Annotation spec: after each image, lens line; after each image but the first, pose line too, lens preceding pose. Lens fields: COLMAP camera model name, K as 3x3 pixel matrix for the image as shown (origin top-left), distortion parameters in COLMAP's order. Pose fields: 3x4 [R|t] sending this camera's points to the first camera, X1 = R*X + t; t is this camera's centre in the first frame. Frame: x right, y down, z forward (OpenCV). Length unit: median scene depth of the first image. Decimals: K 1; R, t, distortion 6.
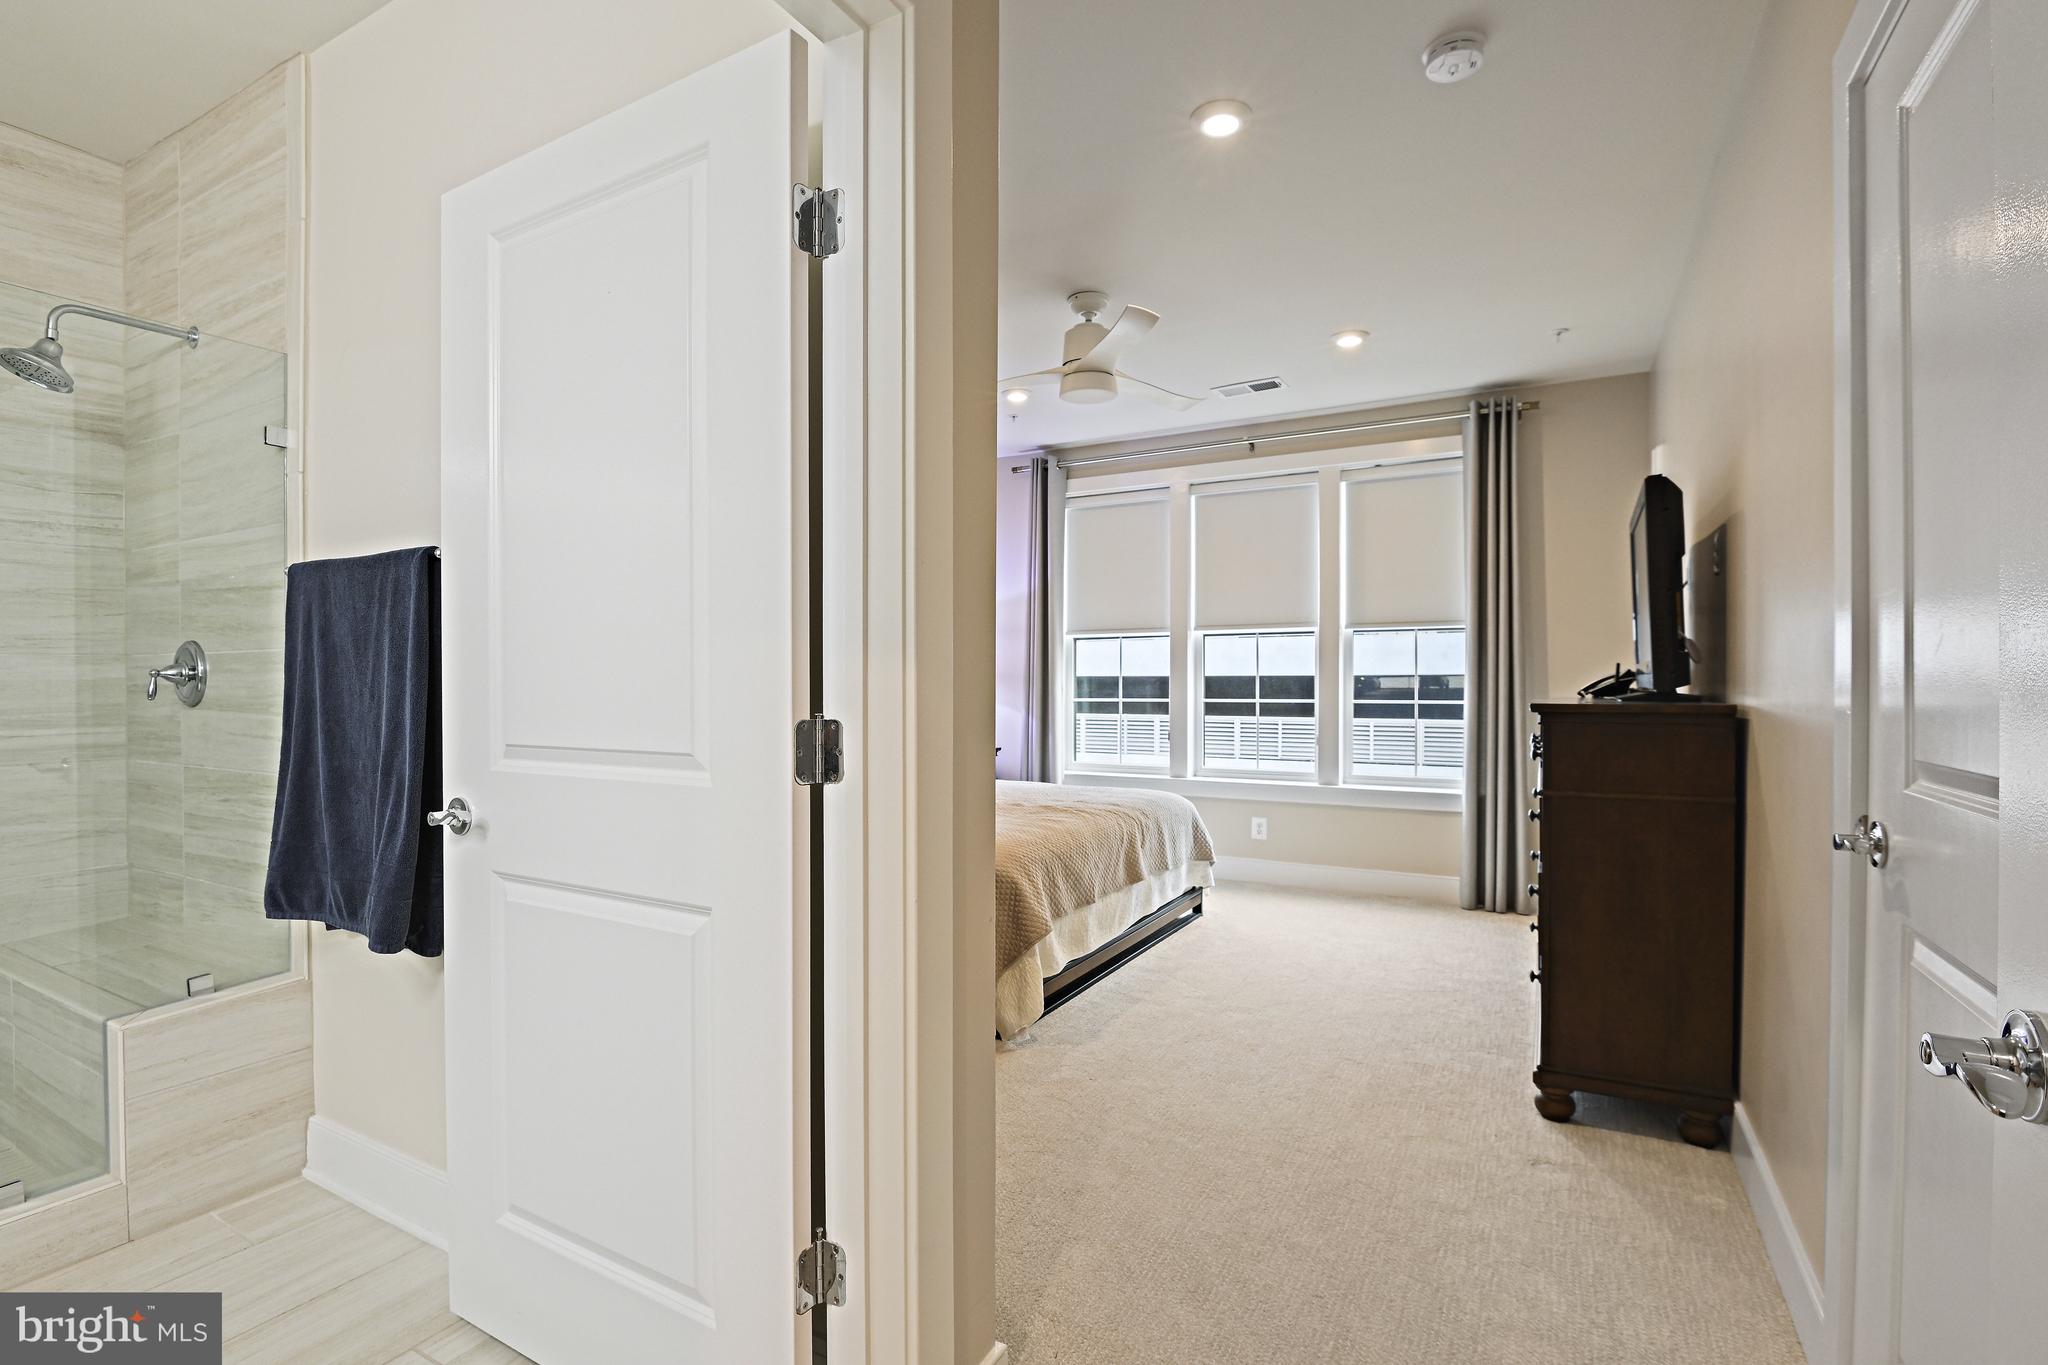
lens RADIAL K [[960.8, 0, 1016.7], [0, 960.8, 685.5], [0, 0, 1]] dist [-0.016138, -0.003132]
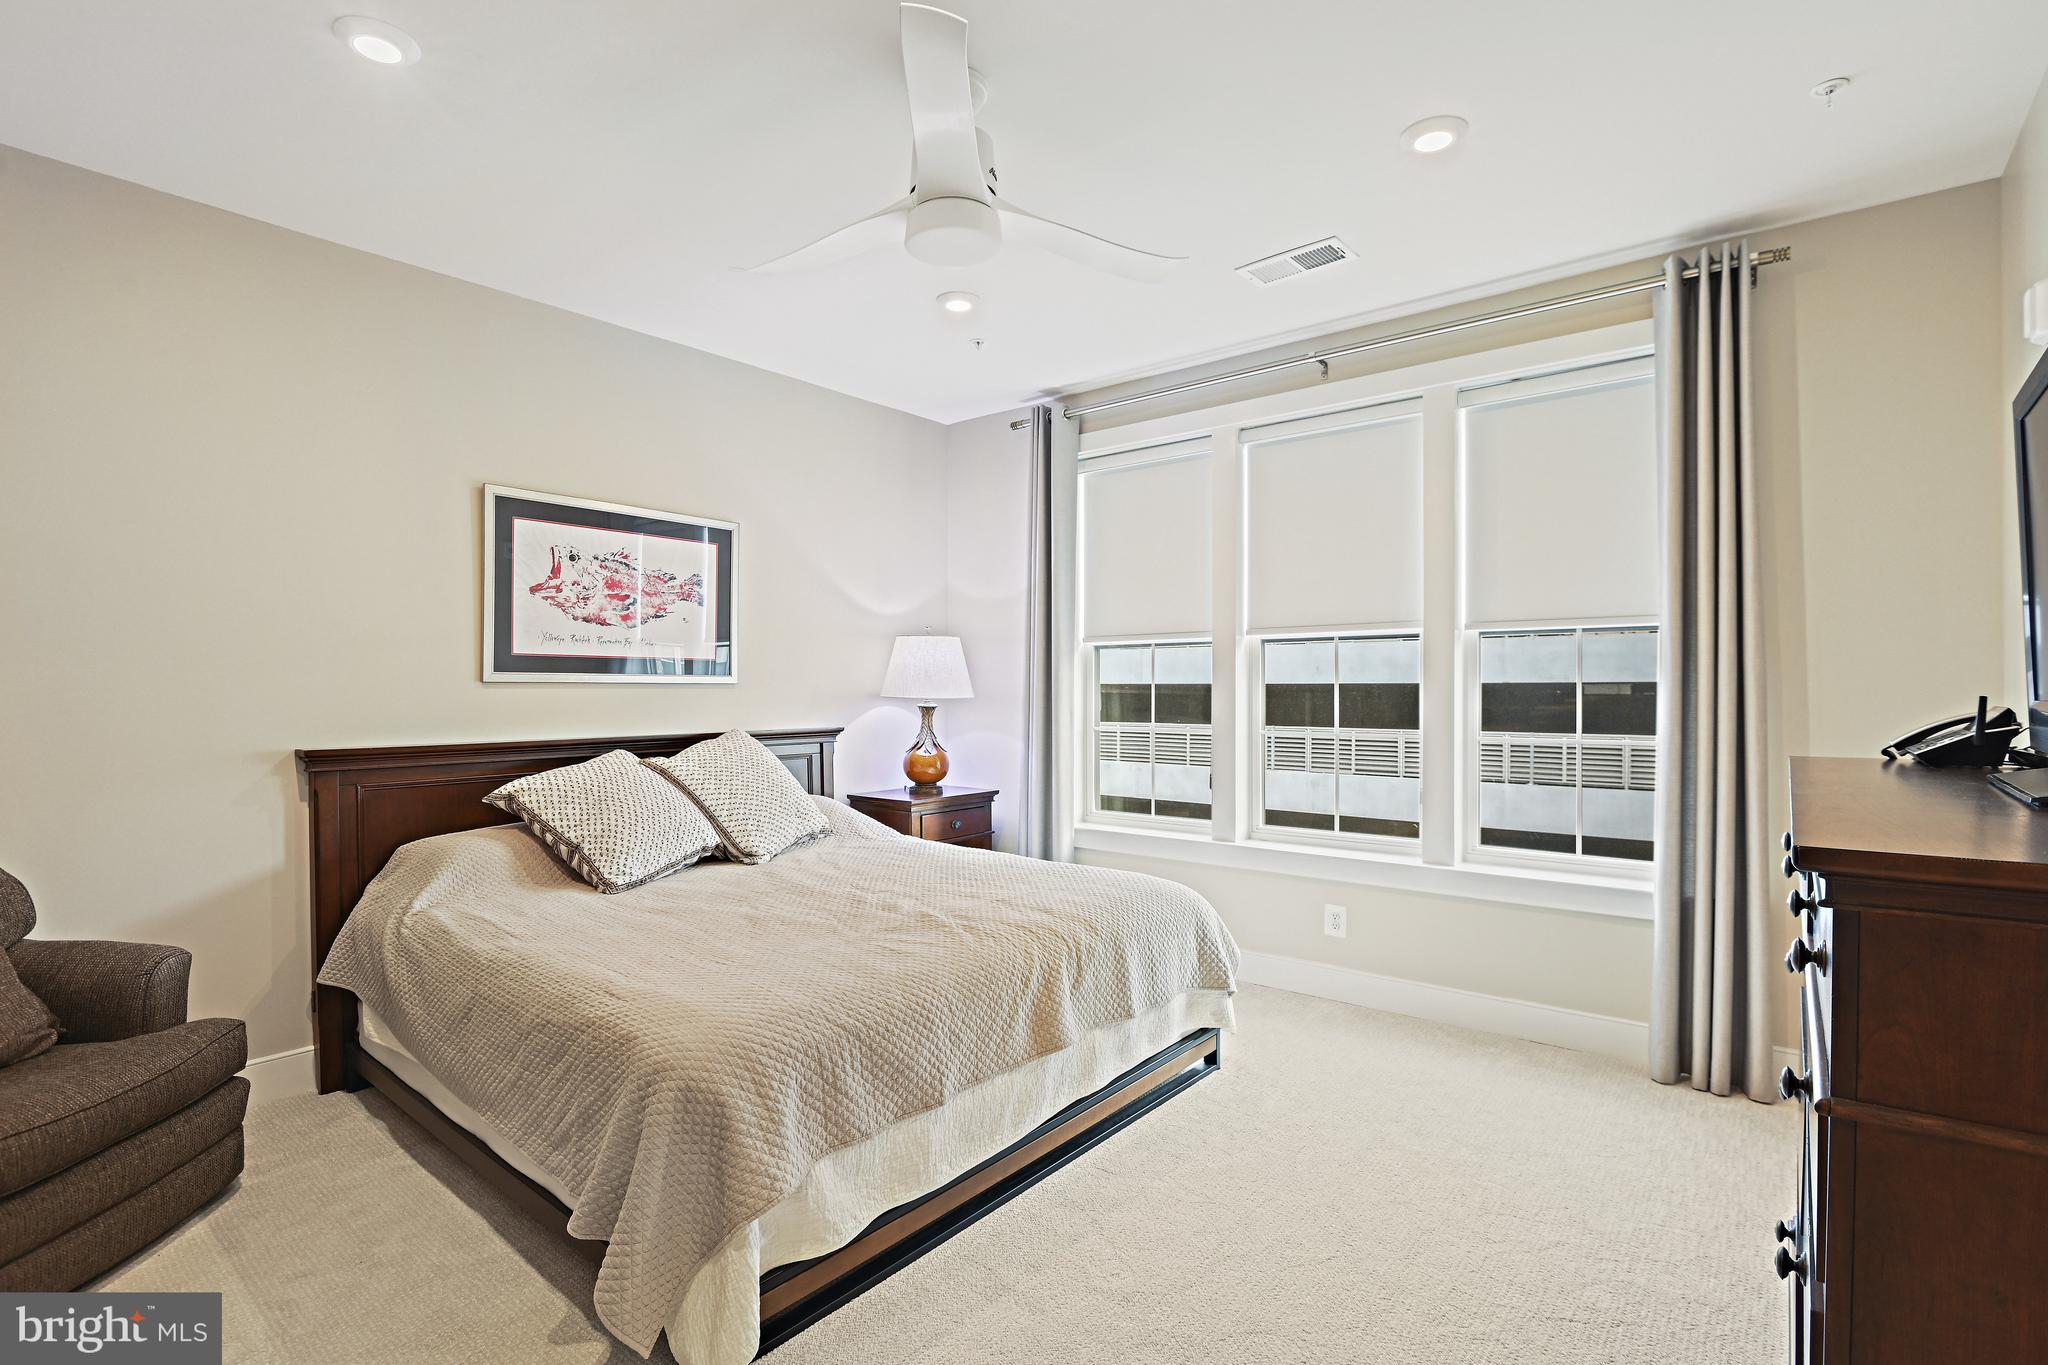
lens RADIAL K [[960.8, 0, 1018.3], [0, 960.8, 694.1], [0, 0, 1]] dist [-0.016138, -0.003132]
pose [[0.984794, -0.001438, -0.173718, 0.169434], [0.001888, 0.999995, 0.002427, -0.018340], [0.173714, -0.002718, 0.984792, 0.324213]]
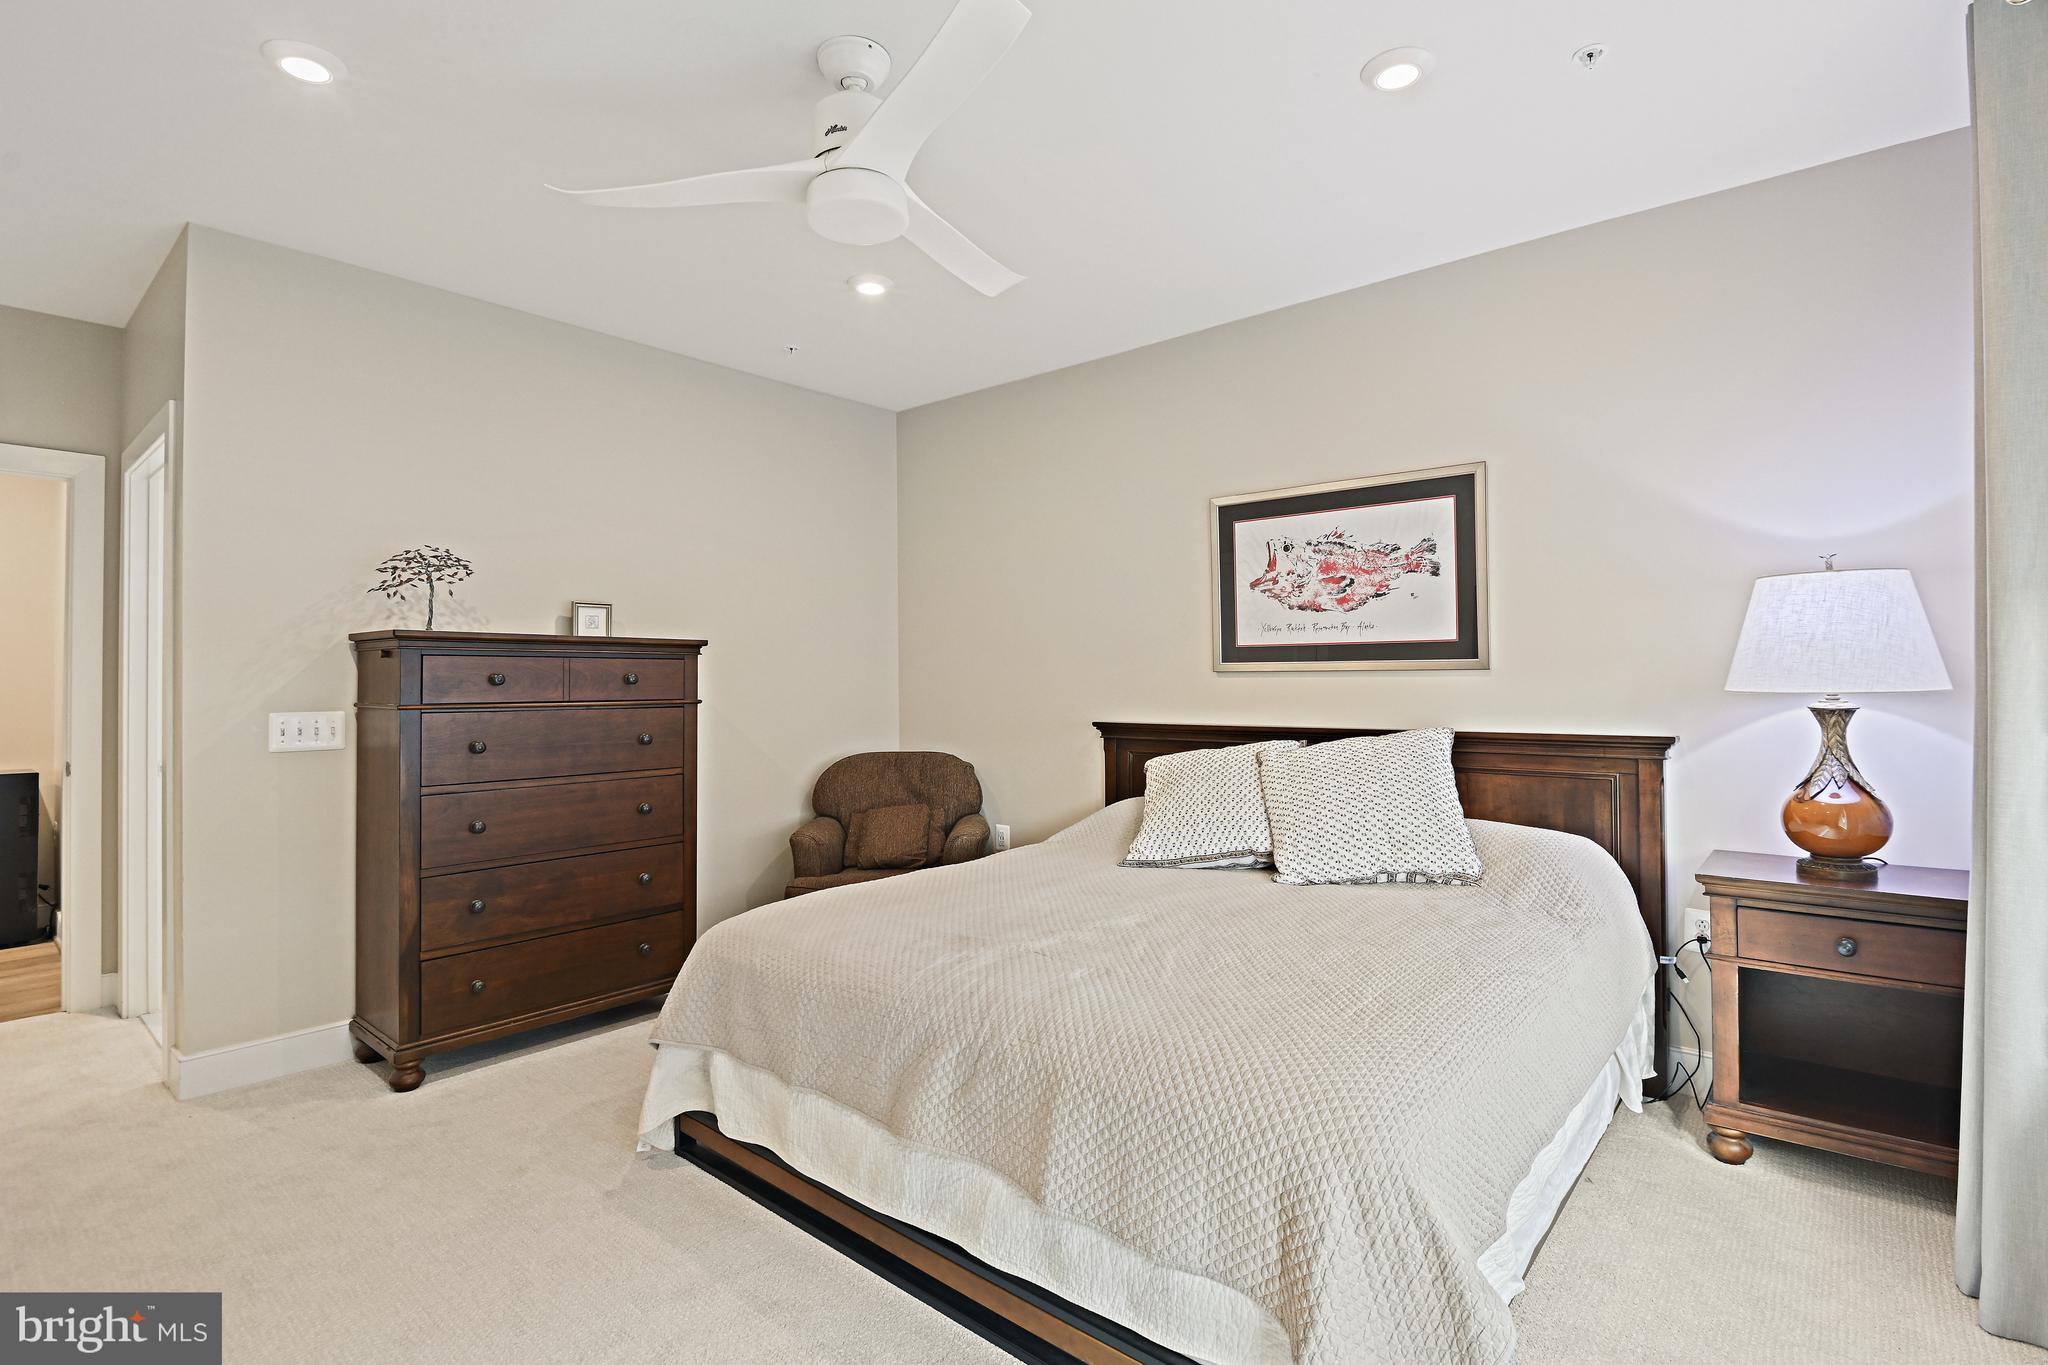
lens RADIAL K [[960.8, 0, 1023.8], [0, 960.8, 662.0], [0, 0, 1]] dist [-0.016138, -0.003132]
pose [[-0.186881, -0.023842, -0.982093, 0.474337], [-0.001546, 0.999711, -0.023975, -0.015202], [0.982381, -0.002962, -0.186864, 0.931029]]
